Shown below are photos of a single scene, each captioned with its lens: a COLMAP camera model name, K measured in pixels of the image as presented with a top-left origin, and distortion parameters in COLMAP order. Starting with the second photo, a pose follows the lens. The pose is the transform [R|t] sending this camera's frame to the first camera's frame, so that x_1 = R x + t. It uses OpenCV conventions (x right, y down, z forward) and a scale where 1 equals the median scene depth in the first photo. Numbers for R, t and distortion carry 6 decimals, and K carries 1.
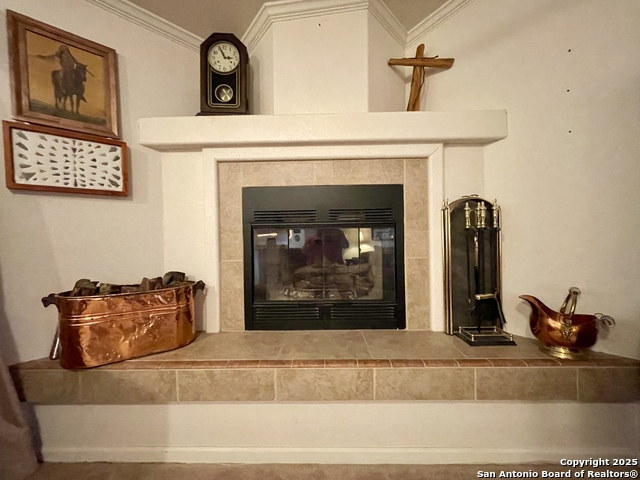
lens RADIAL K [[268.1, 0, 320.0], [0, 268.1, 240.0], [0, 0, 1]] dist [-0.002354, -0.000525]
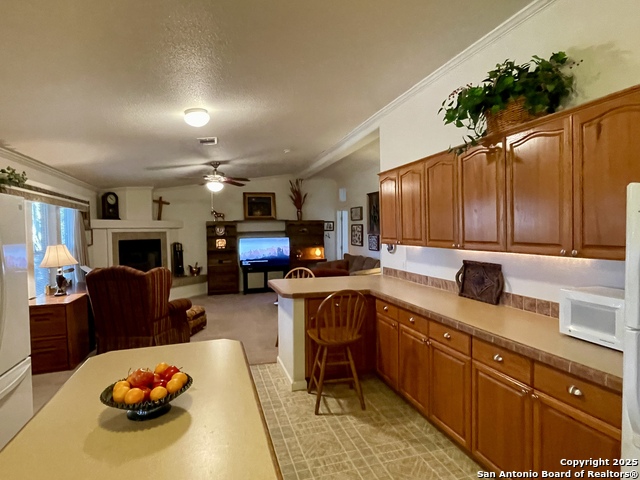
lens RADIAL K [[366.1, 0, 320.0], [0, 366.1, 240.0], [0, 0, 1]] dist [0.001509, 0.000629]
pose [[0.453892, -0.020118, 0.890830, -3.272093], [0.023842, 0.999661, 0.010428, -0.198625], [-0.890738, 0.016506, 0.454218, -3.331780]]
